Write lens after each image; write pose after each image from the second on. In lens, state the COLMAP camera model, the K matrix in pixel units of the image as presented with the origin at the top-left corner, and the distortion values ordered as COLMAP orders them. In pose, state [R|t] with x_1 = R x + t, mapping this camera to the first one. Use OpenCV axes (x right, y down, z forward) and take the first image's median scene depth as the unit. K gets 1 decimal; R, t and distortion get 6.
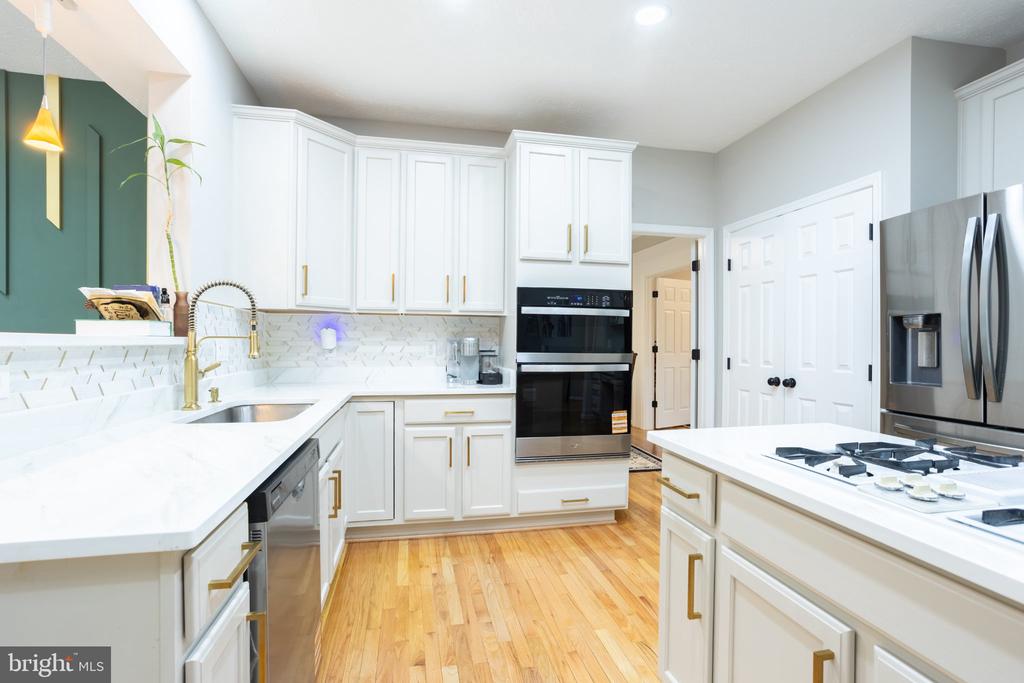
lens RADIAL K [[497.0, 0, 512.5], [0, 497.0, 345.0], [0, 0, 1]] dist [-0.044934, 0.018976]
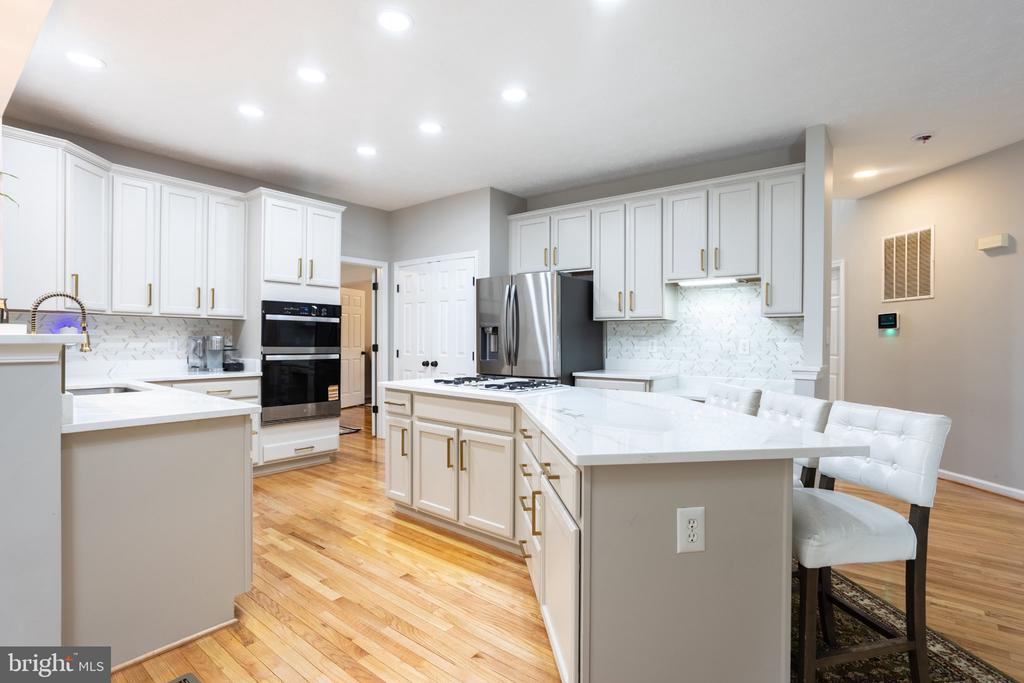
lens RADIAL K [[497.0, 0, 519.3], [0, 497.0, 340.0], [0, 0, 1]] dist [-0.044934, 0.018976]
pose [[0.767885, 0.000448, 0.640587, -0.312546], [0.001355, 0.999996, -0.002323, -0.000103], [-0.640586, 0.002652, 0.767882, -0.511078]]
